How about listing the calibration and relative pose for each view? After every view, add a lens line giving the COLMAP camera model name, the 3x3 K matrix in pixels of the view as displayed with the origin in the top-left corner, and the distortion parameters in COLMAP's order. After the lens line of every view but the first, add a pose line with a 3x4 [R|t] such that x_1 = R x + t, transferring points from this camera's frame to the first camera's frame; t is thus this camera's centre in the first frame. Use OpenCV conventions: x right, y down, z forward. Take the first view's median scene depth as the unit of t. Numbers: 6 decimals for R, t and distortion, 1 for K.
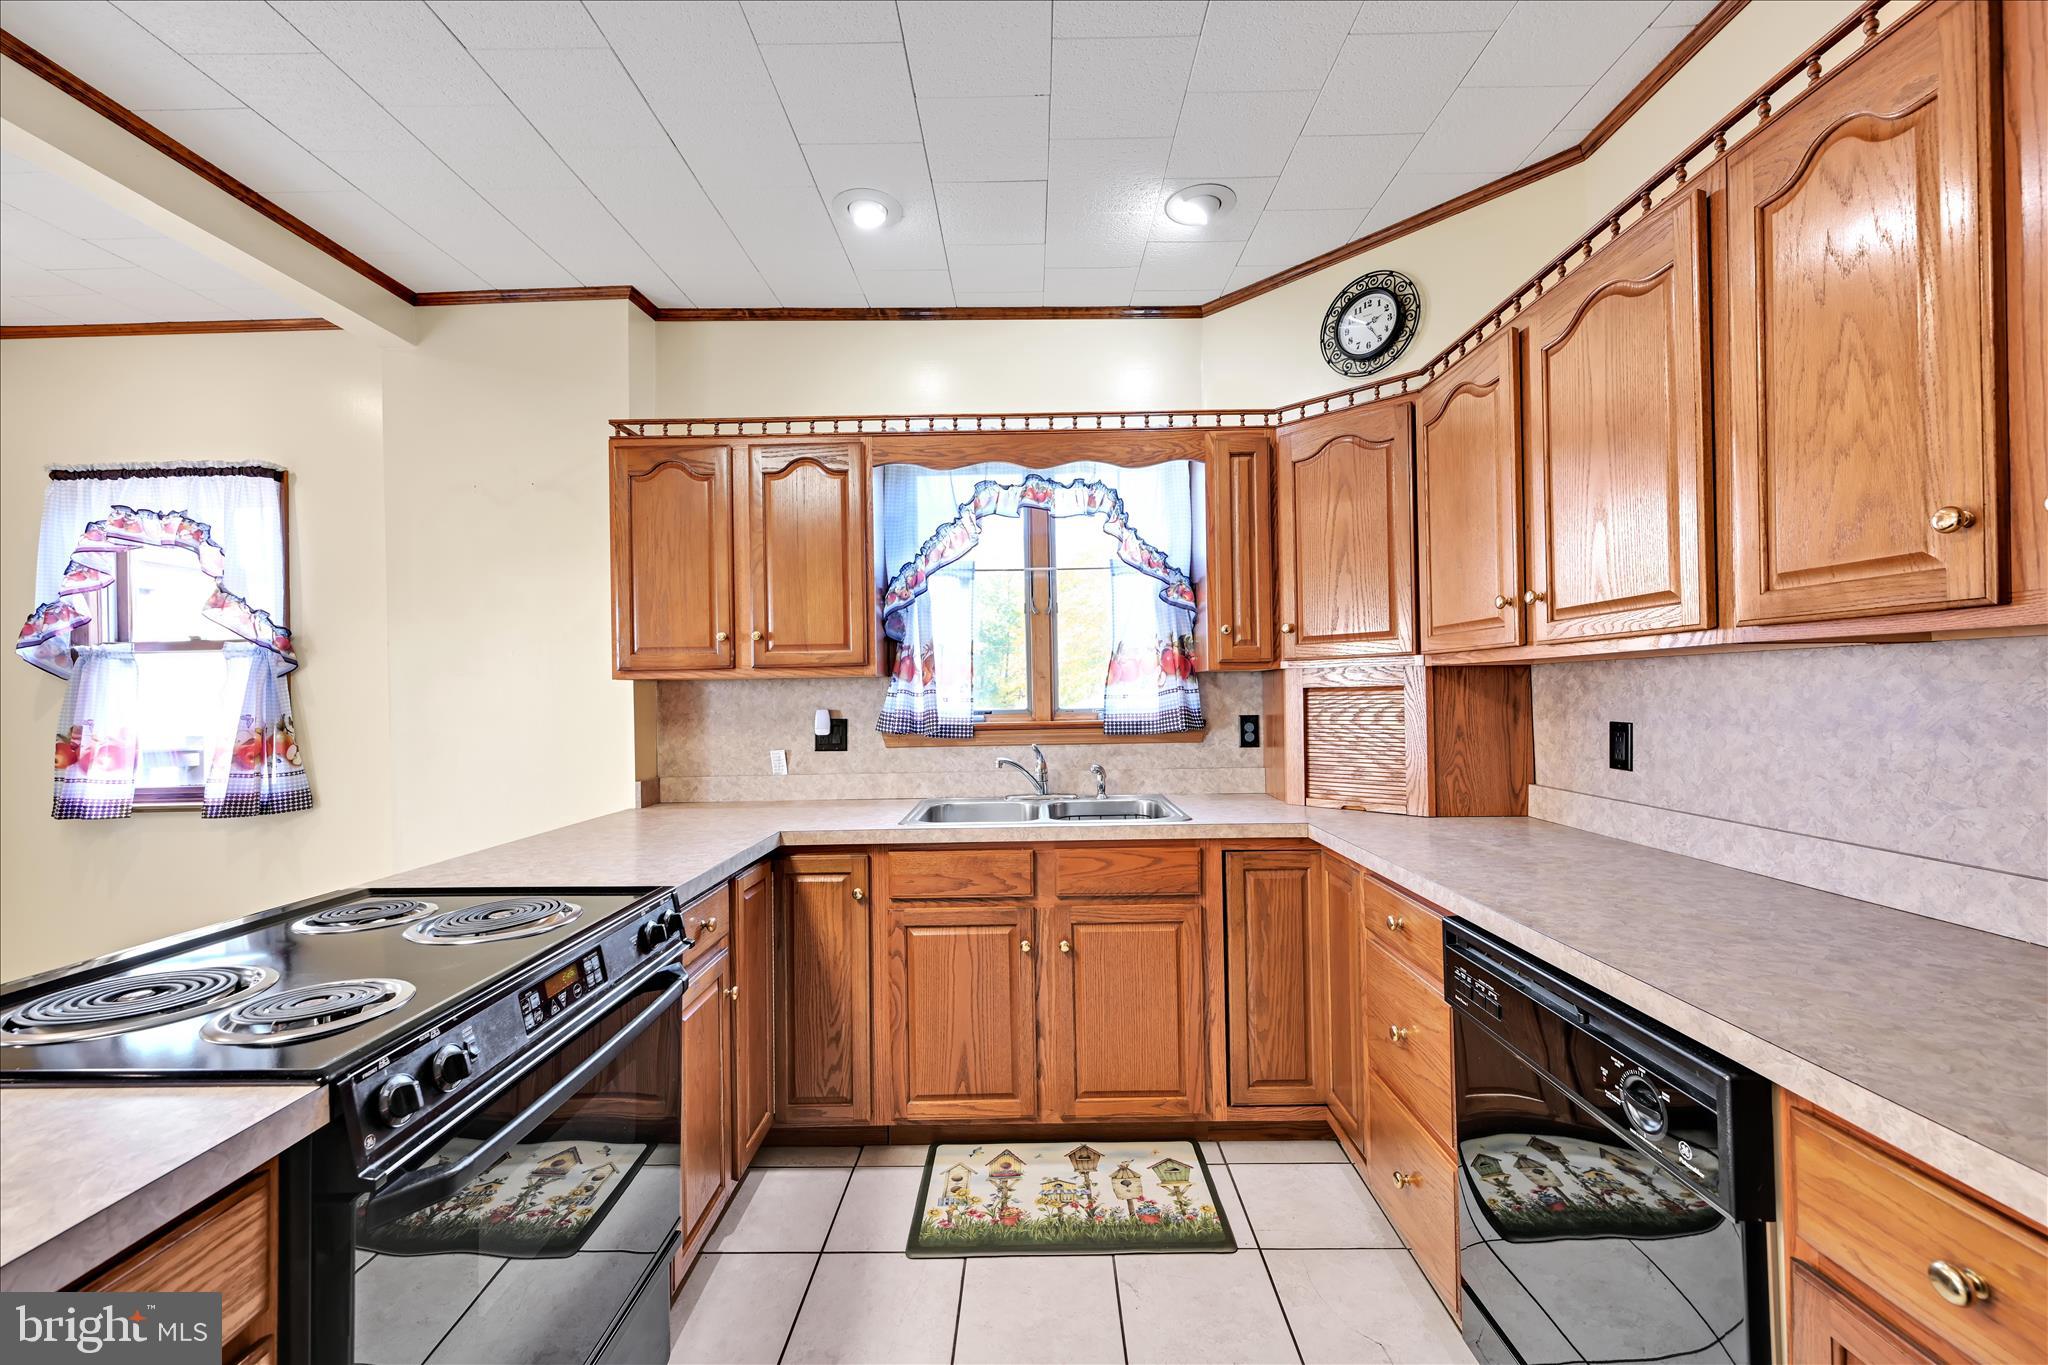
lens RADIAL K [[808.7, 0, 1024.0], [0, 808.7, 682.5], [0, 0, 1]] dist [0.000019, 0.000130]
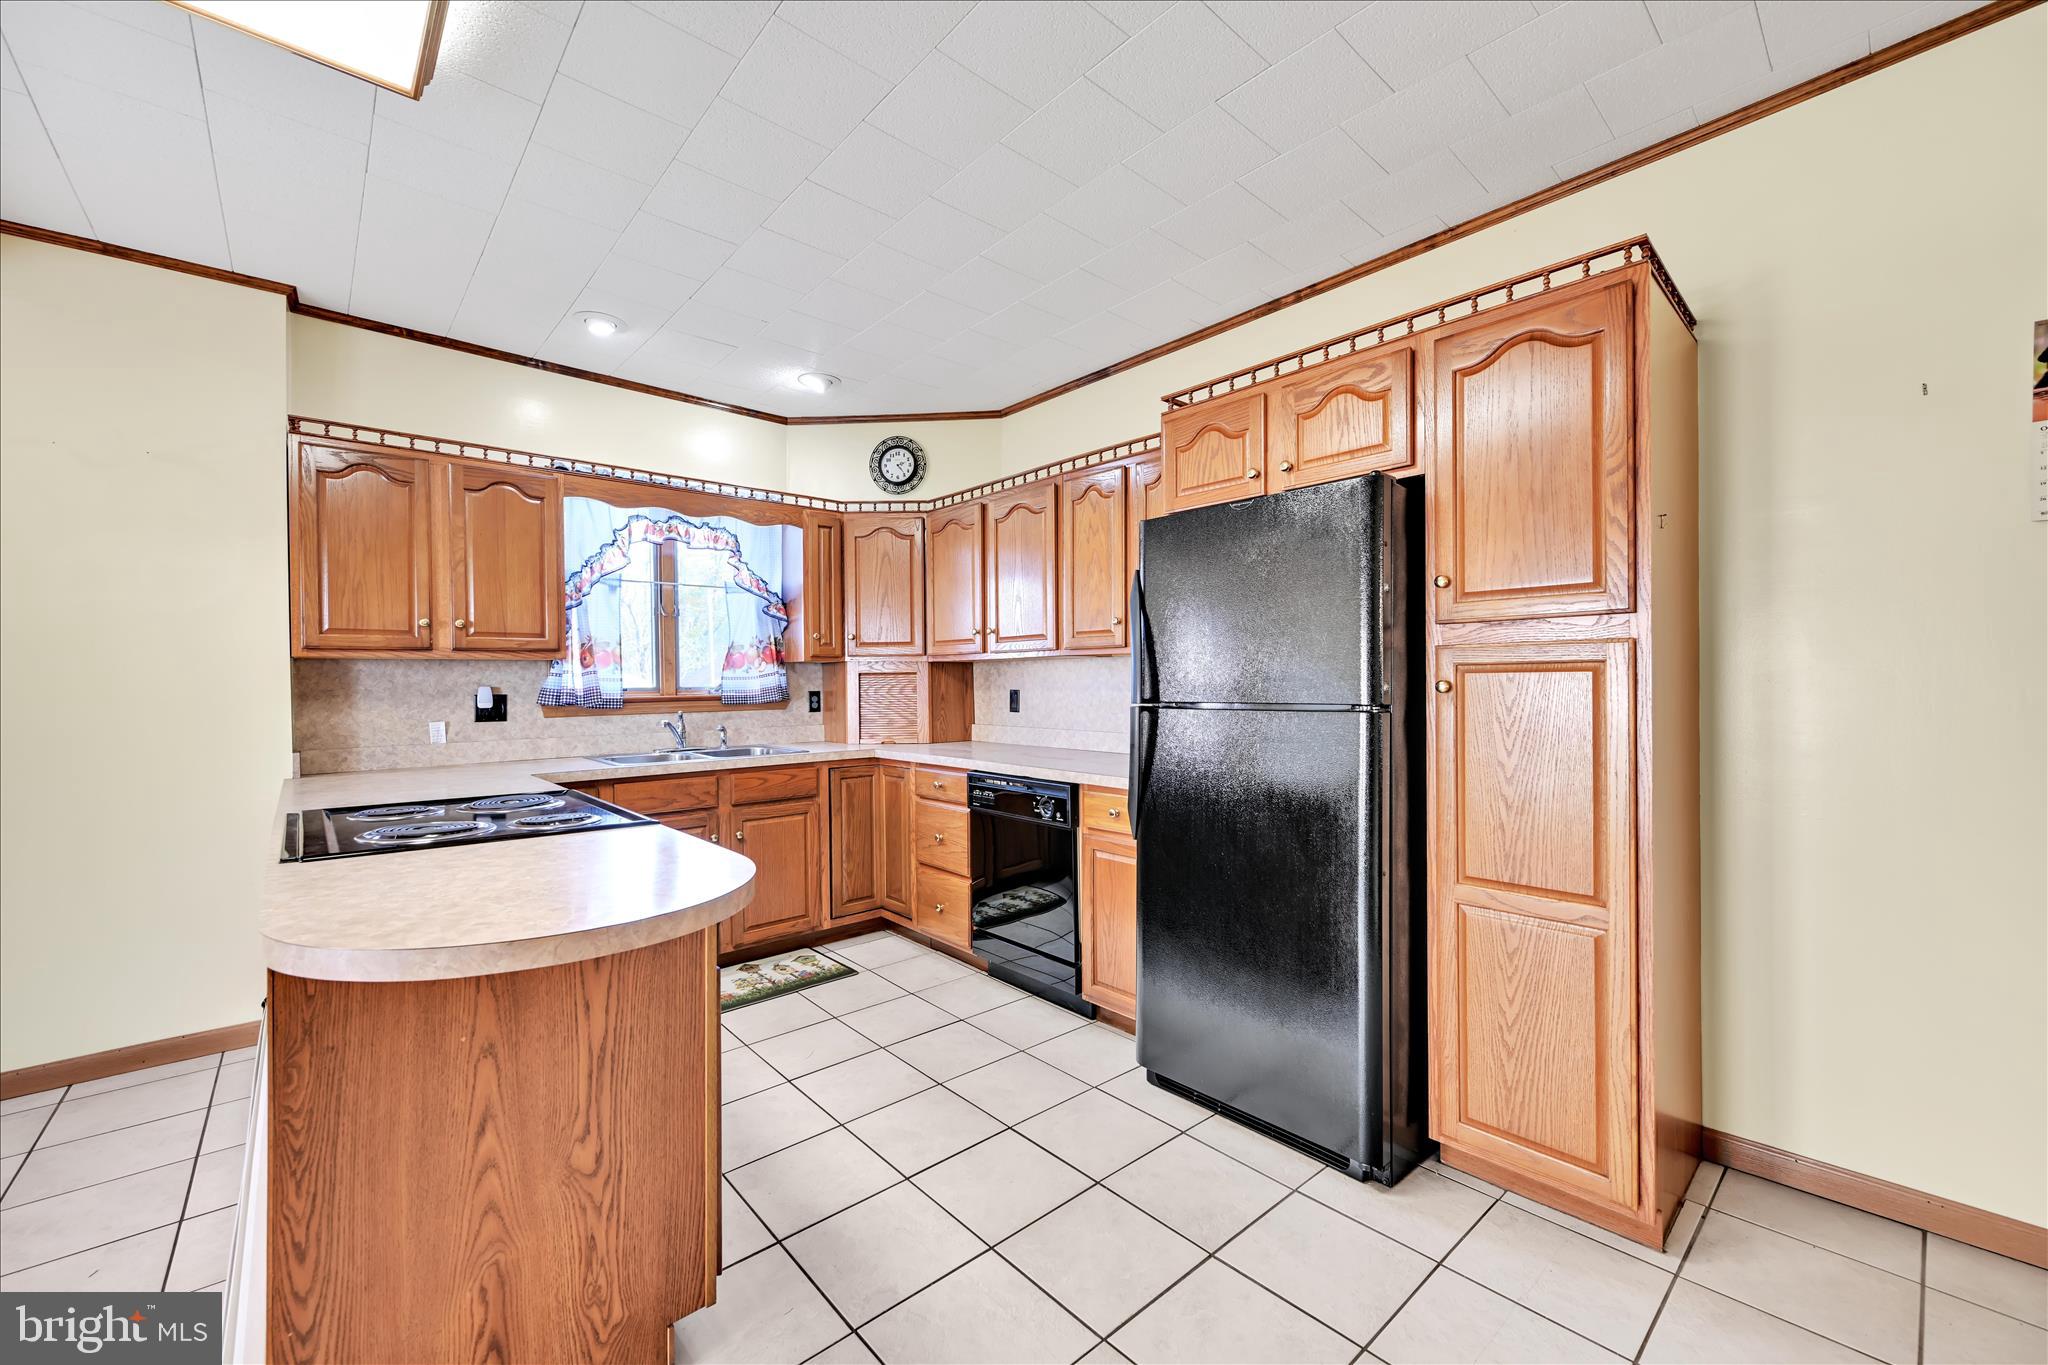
lens RADIAL K [[808.7, 0, 1024.0], [0, 808.7, 682.5], [0, 0, 1]] dist [0.000019, 0.000130]
pose [[0.742738, 0.006513, 0.669551, -0.521266], [-0.010396, 0.999944, 0.001805, 0.019466], [-0.669502, -0.008301, 0.742764, -0.467268]]
